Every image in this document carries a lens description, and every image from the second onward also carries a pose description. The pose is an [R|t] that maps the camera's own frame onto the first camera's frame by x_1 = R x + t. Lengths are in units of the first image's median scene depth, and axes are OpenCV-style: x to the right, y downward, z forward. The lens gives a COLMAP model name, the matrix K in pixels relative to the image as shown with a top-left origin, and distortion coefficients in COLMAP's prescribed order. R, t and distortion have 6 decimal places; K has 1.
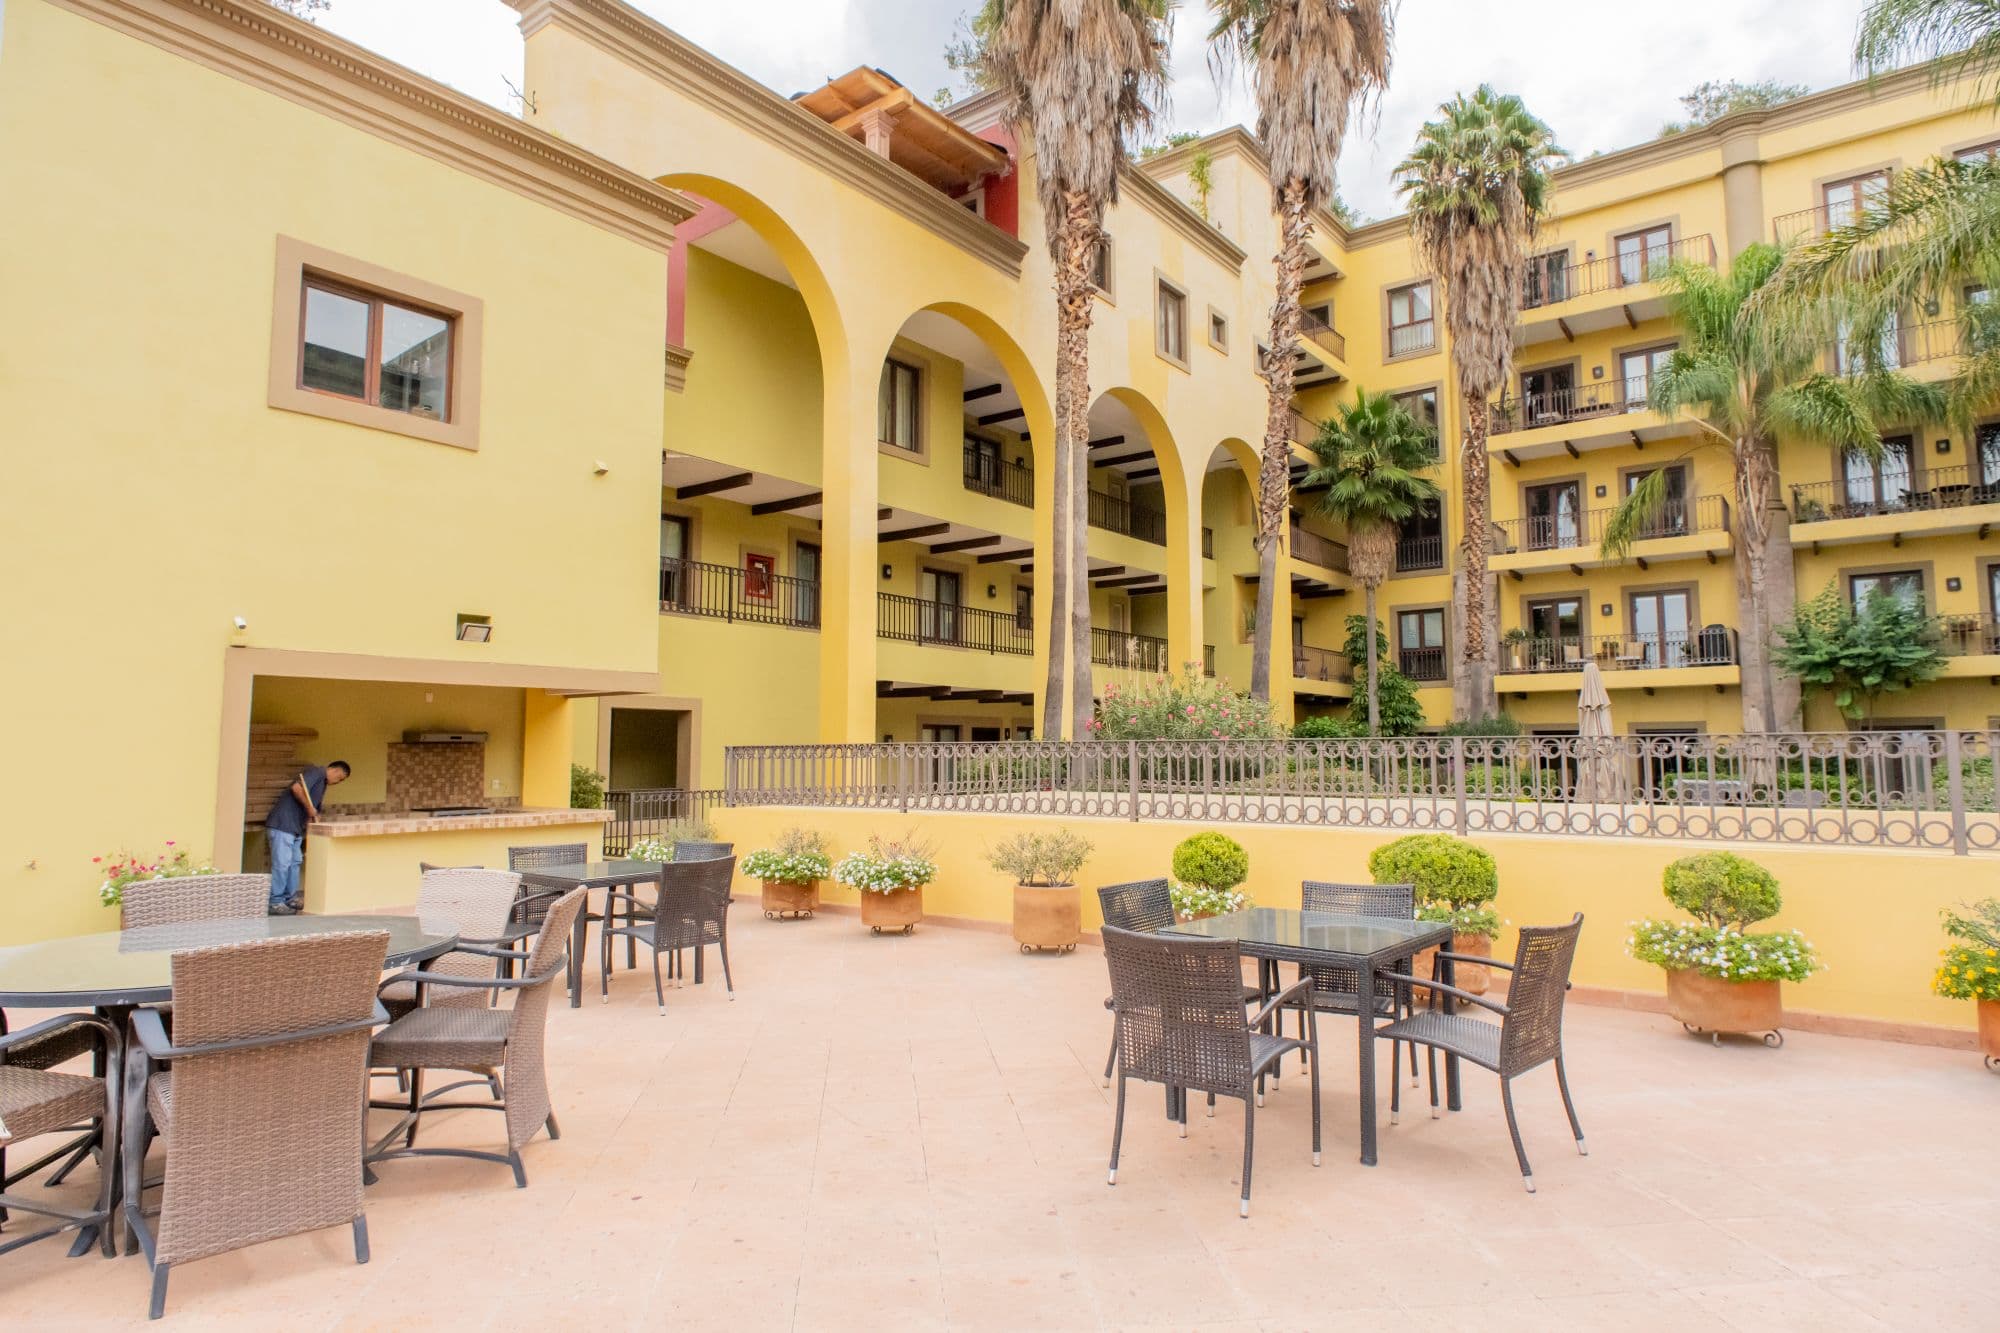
lens RADIAL K [[1127.3, 0, 1004.2], [0, 1127.3, 674.1], [0, 0, 1]] dist [-0.000501, -0.002220]
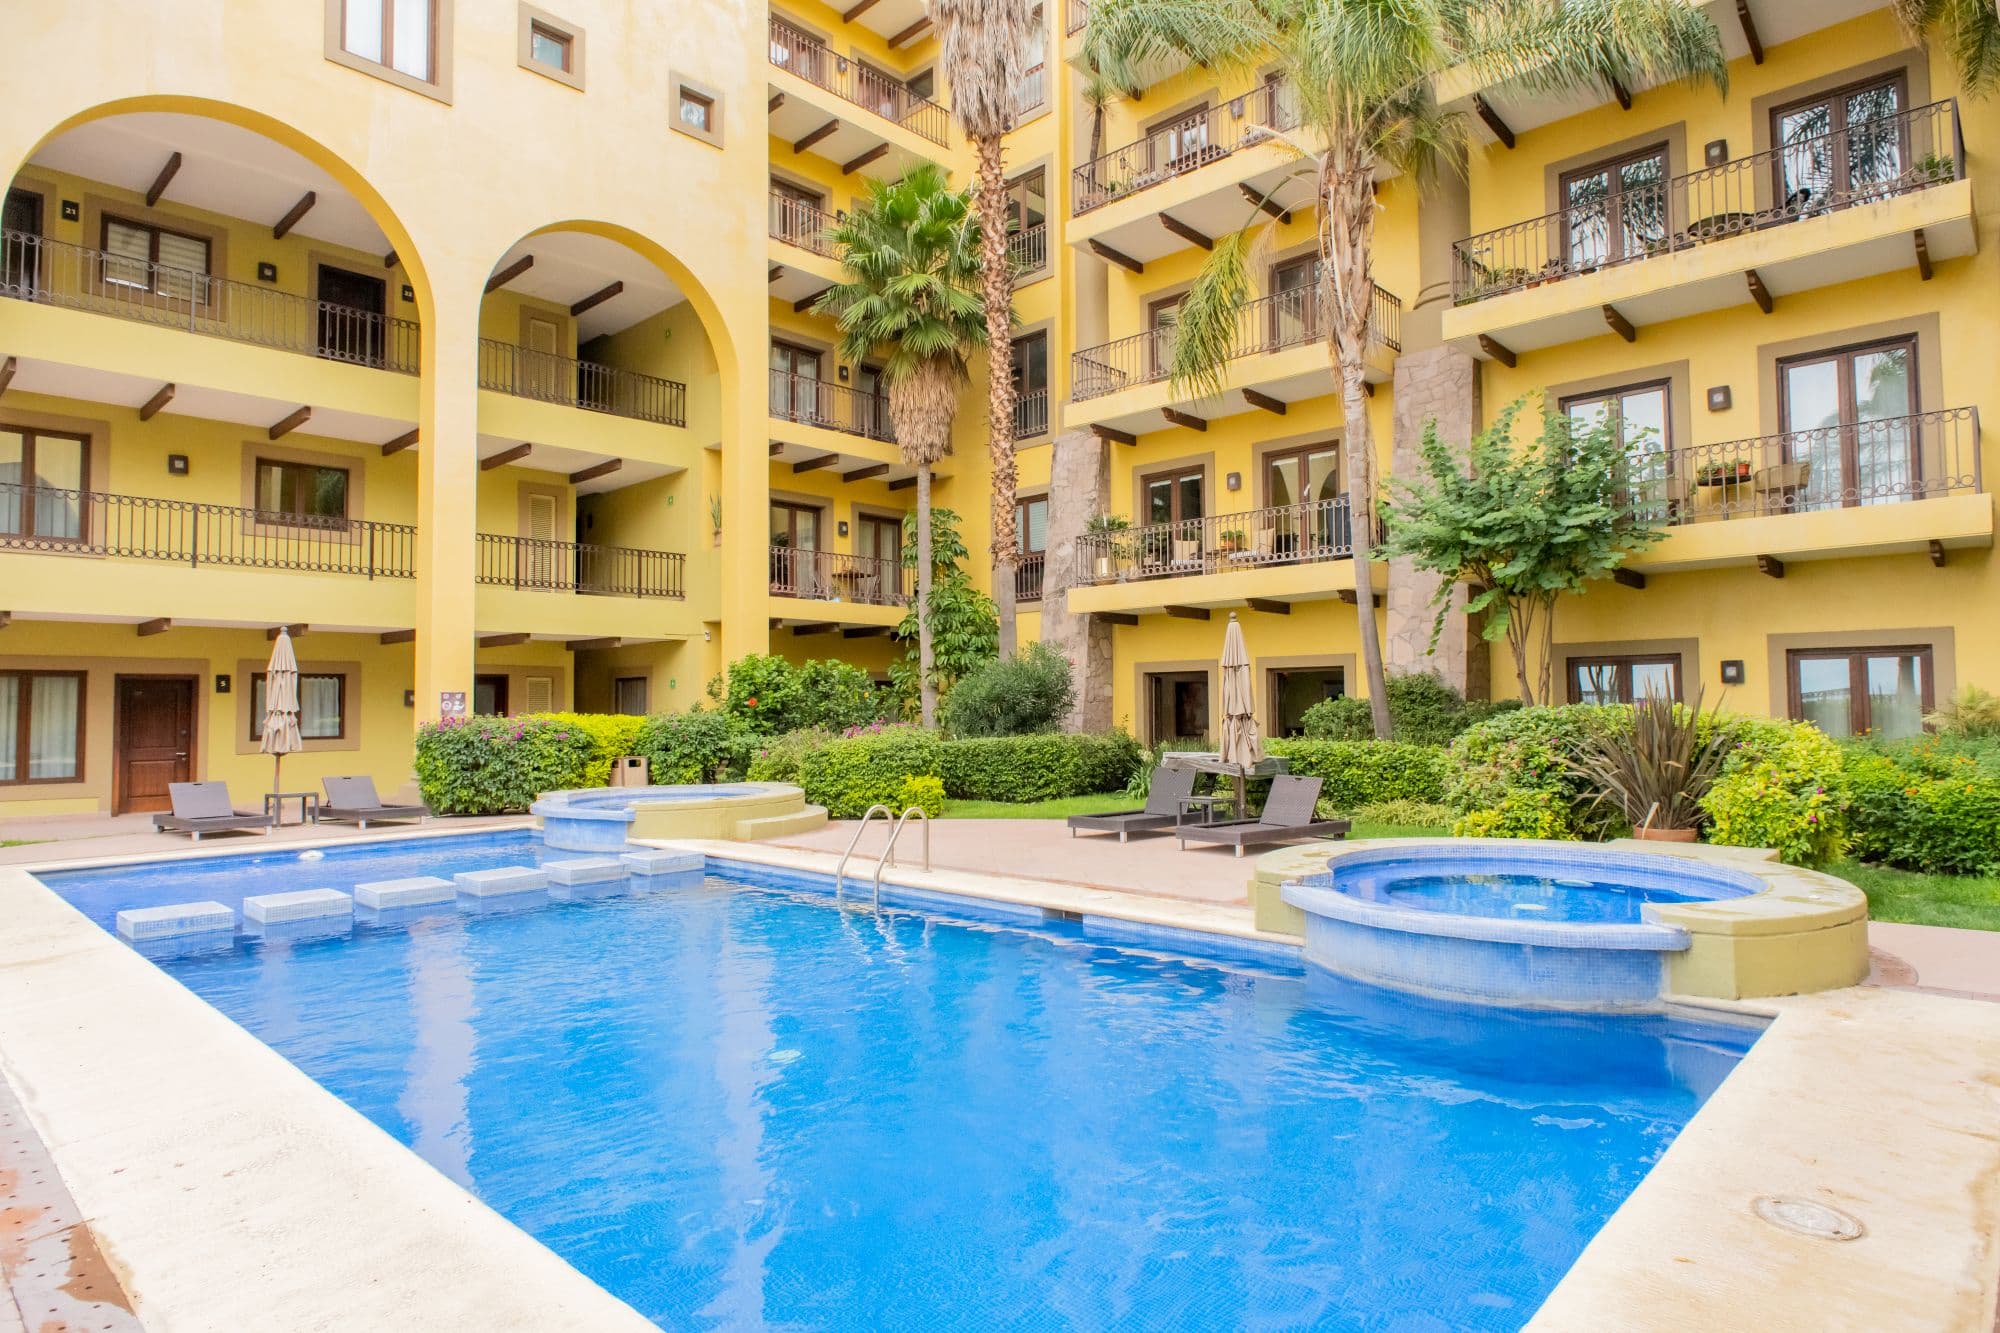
lens RADIAL K [[1127.3, 0, 997.9], [0, 1127.3, 655.9], [0, 0, 1]] dist [-0.000501, -0.002220]
pose [[0.996366, -0.015071, -0.083833, 0.532655], [0.017502, 0.999445, 0.028345, 0.025266], [0.083359, -0.029709, 0.996077, 0.411962]]
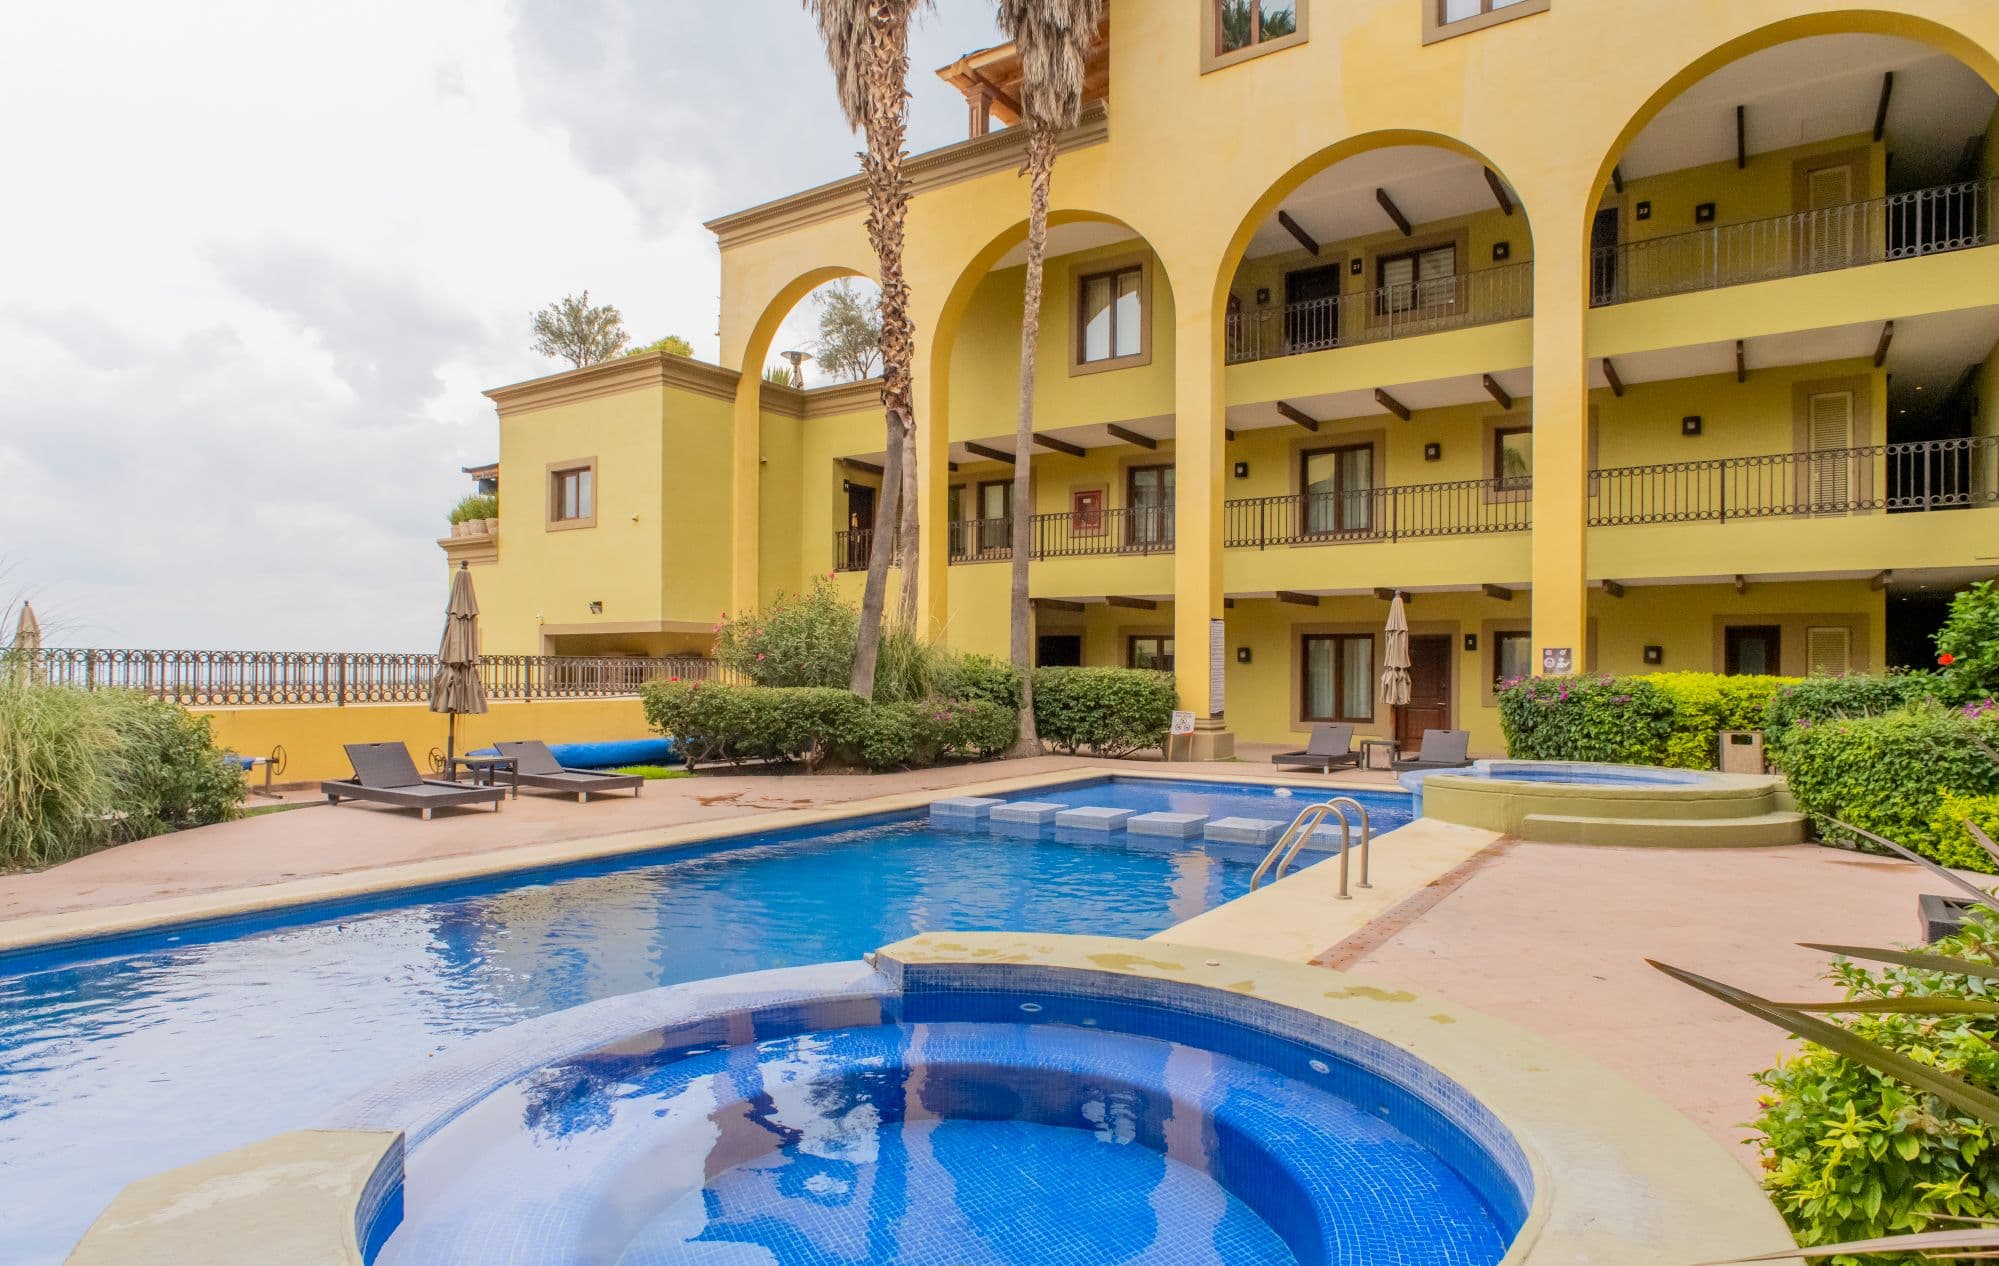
lens RADIAL K [[1133.0, 0, 1005.3], [0, 1133.0, 650.1], [0, 0, 1]] dist [0.018597, 0.000269]
pose [[0.087801, -0.018329, -0.995969, 0.736140], [0.071616, 0.997360, -0.012041, 0.045310], [0.993560, -0.070270, 0.088881, 0.673478]]
